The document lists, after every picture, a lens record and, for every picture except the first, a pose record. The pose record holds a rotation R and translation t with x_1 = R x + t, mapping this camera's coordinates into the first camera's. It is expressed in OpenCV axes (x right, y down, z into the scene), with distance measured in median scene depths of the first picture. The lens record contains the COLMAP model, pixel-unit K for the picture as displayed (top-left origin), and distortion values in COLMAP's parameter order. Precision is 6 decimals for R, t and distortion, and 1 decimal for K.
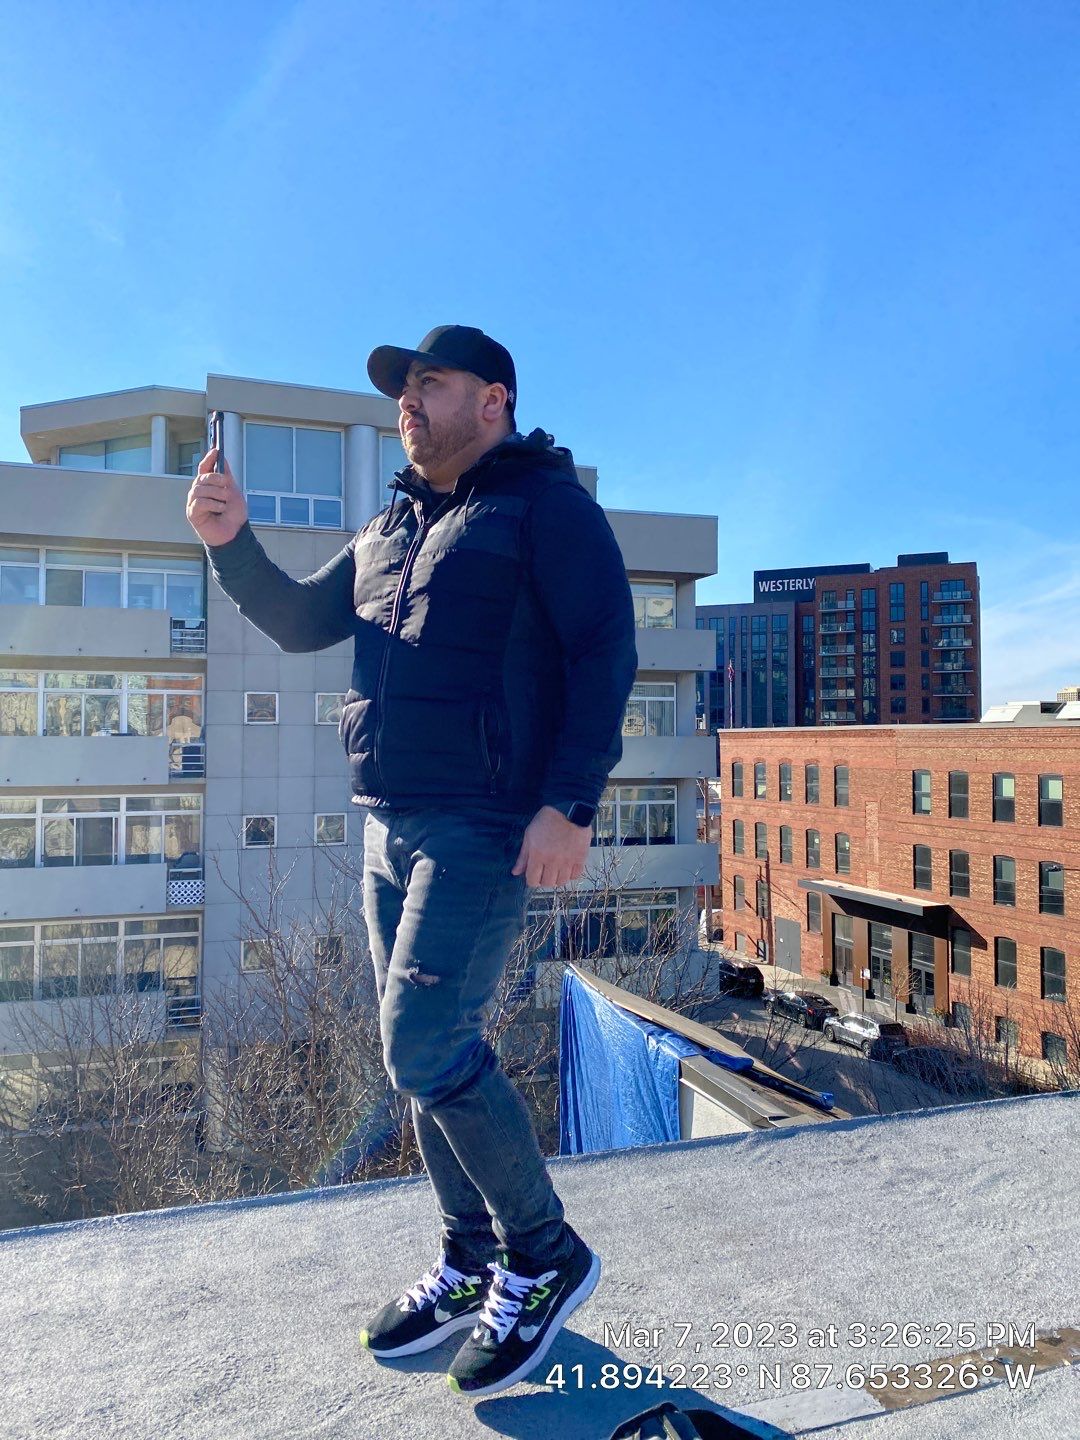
lens RADIAL K [[1098.7, 0, 518.7], [0, 1098.7, 715.3], [0, 0, 1]] dist [0.050086, -0.051559]
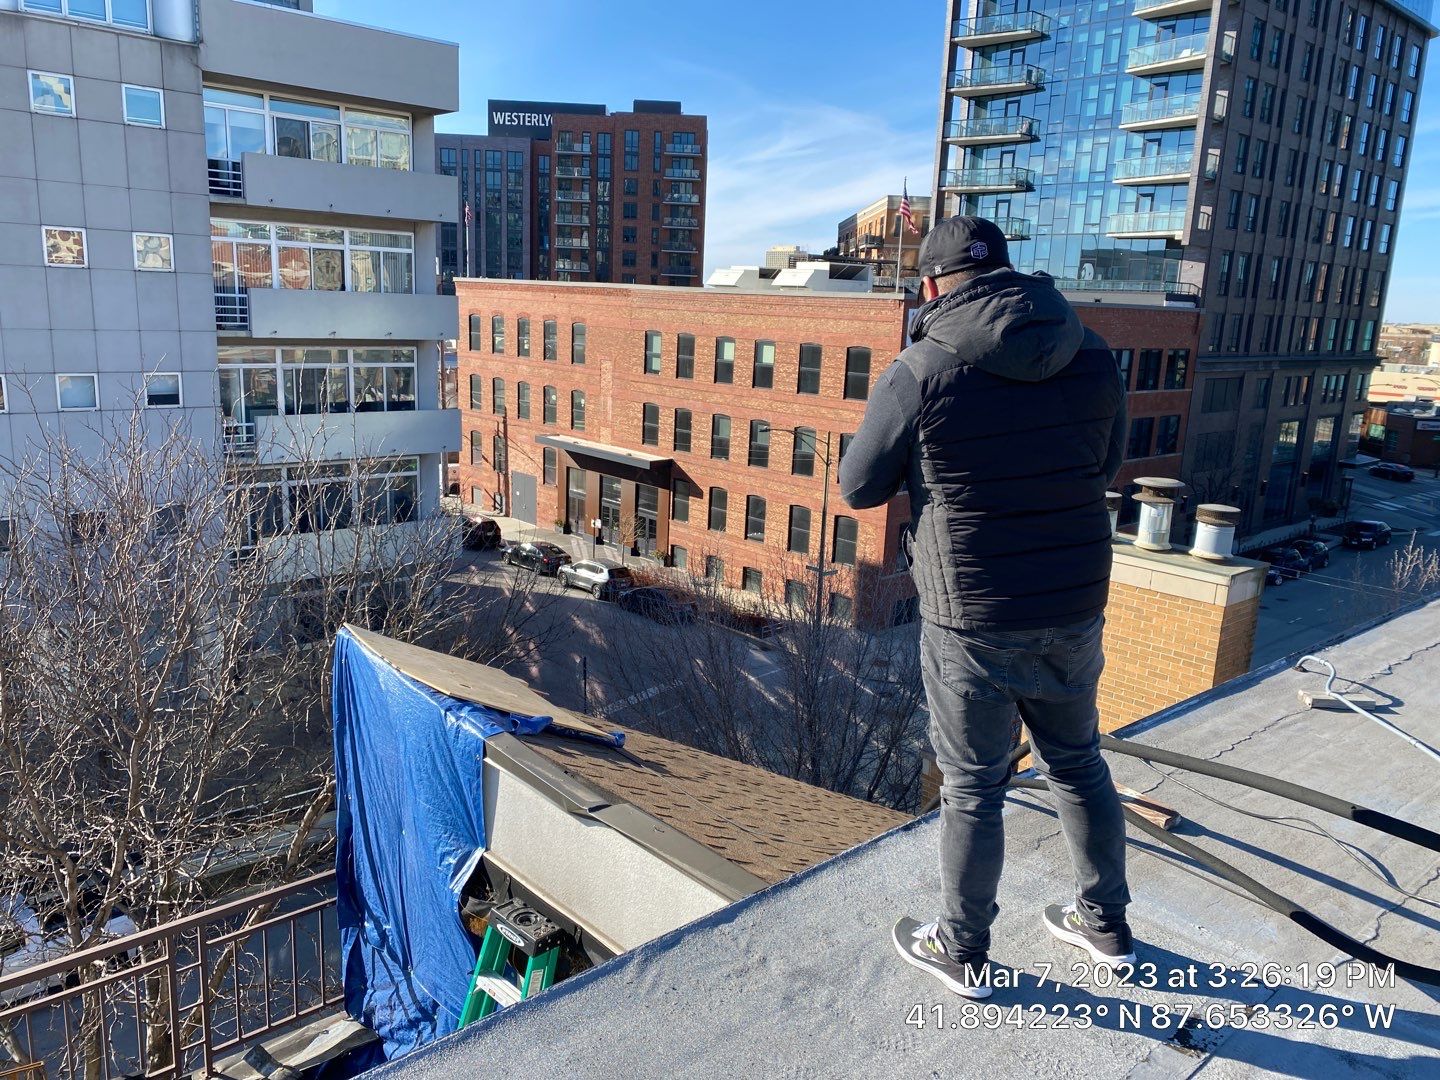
lens RADIAL K [[1098.7, 0, 722.6], [0, 1098.7, 547.6], [0, 0, 1]] dist [0.050086, -0.051559]
pose [[0.913872, -0.049961, 0.402916, -0.003496], [-0.054101, 0.968564, 0.242809, -0.007739], [-0.402381, -0.243695, 0.882441, 0.010892]]
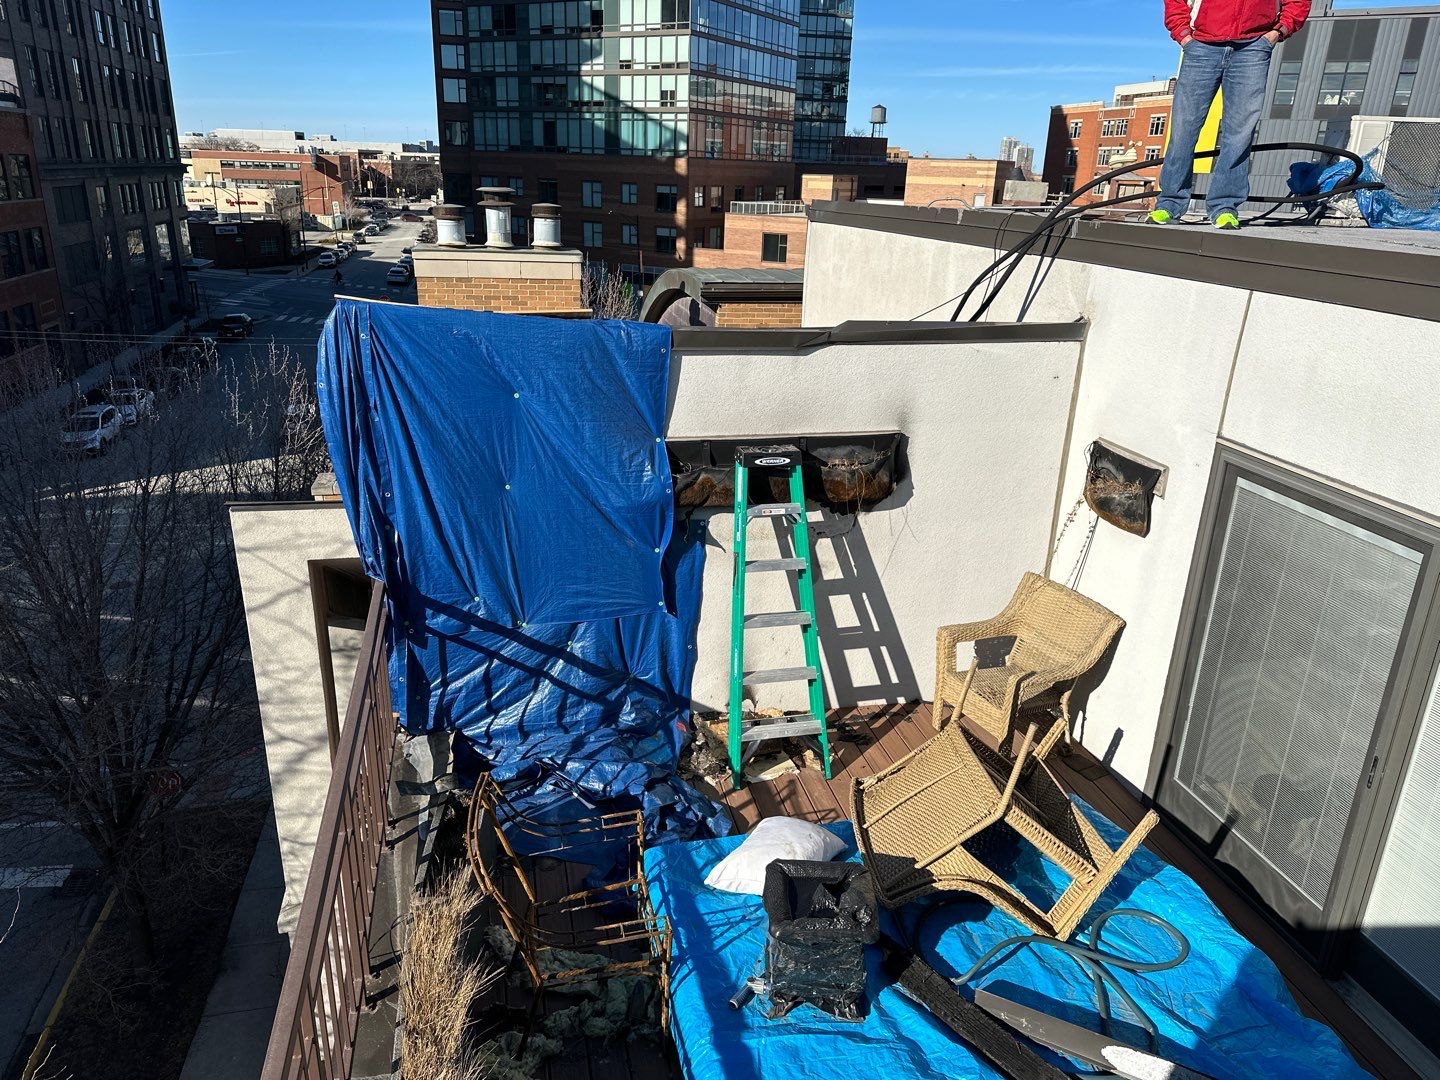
lens RADIAL K [[980.9, 0, 721.0], [0, 980.9, 533.2], [0, 0, 1]] dist [0.050152, -0.024728]
pose [[0.118991, -0.346786, 0.930366, -0.069278], [-0.047257, 0.933983, 0.354178, 0.013760], [-0.991770, -0.086110, 0.094748, 0.074052]]
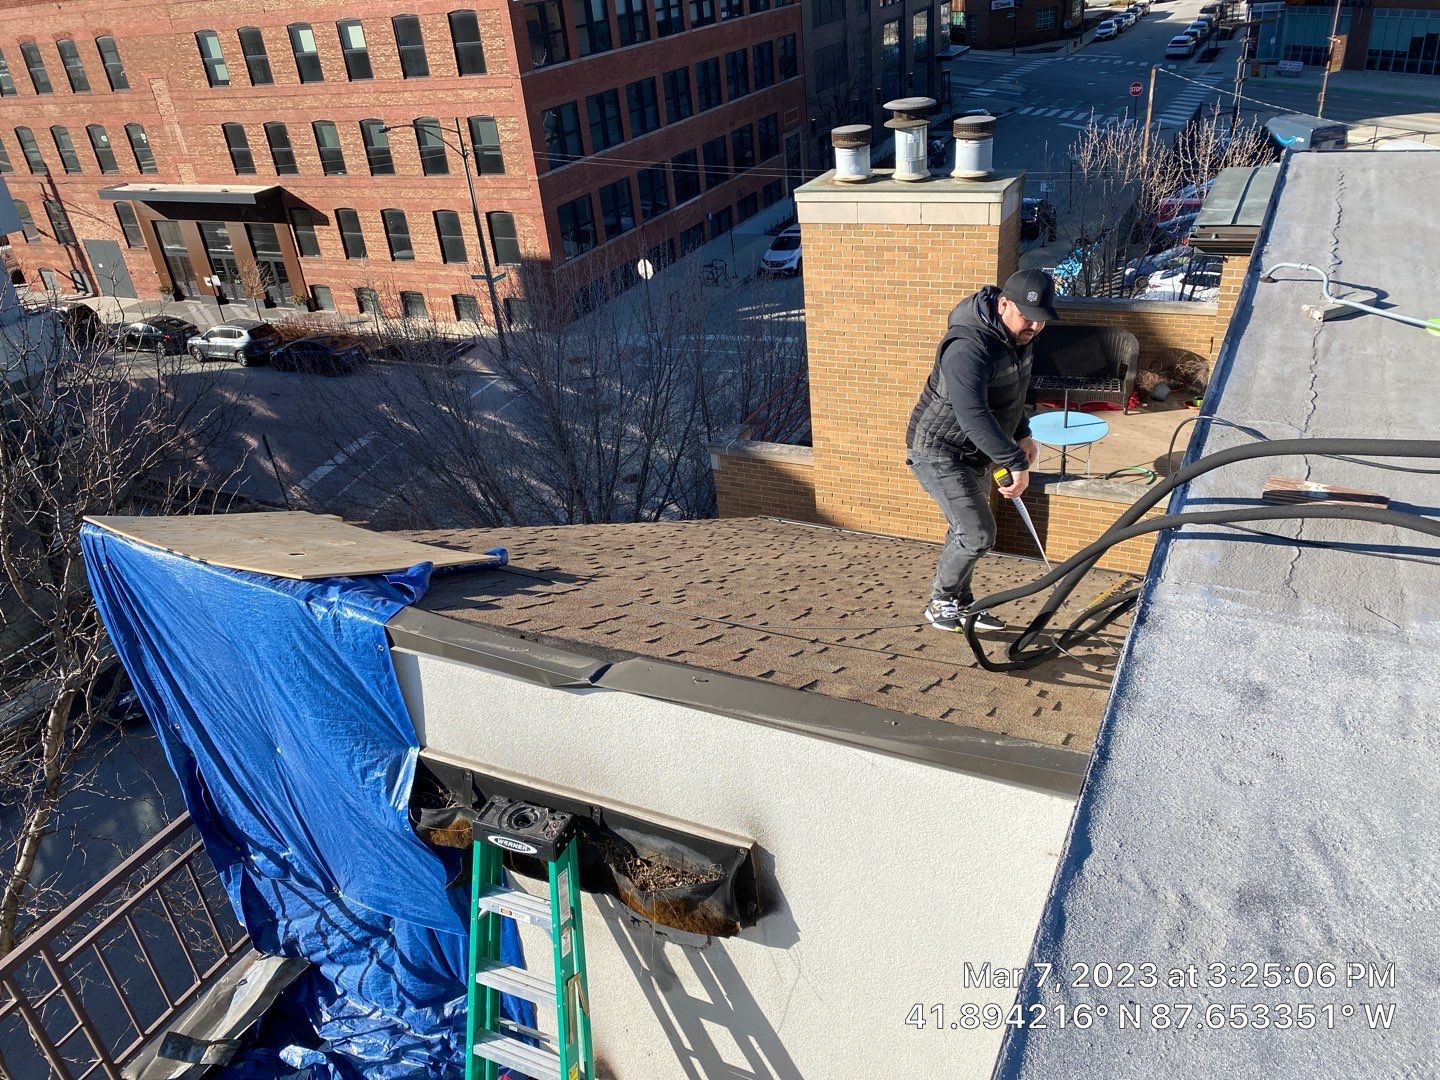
lens RADIAL K [[1098.7, 0, 727.5], [0, 1098.7, 543.1], [0, 0, 1]] dist [0.050086, -0.051559]
pose [[0.709471, -0.399057, 0.580865, -0.007718], [0.077248, 0.863302, 0.498741, -0.006104], [-0.700488, -0.308971, 0.643314, 0.035649]]
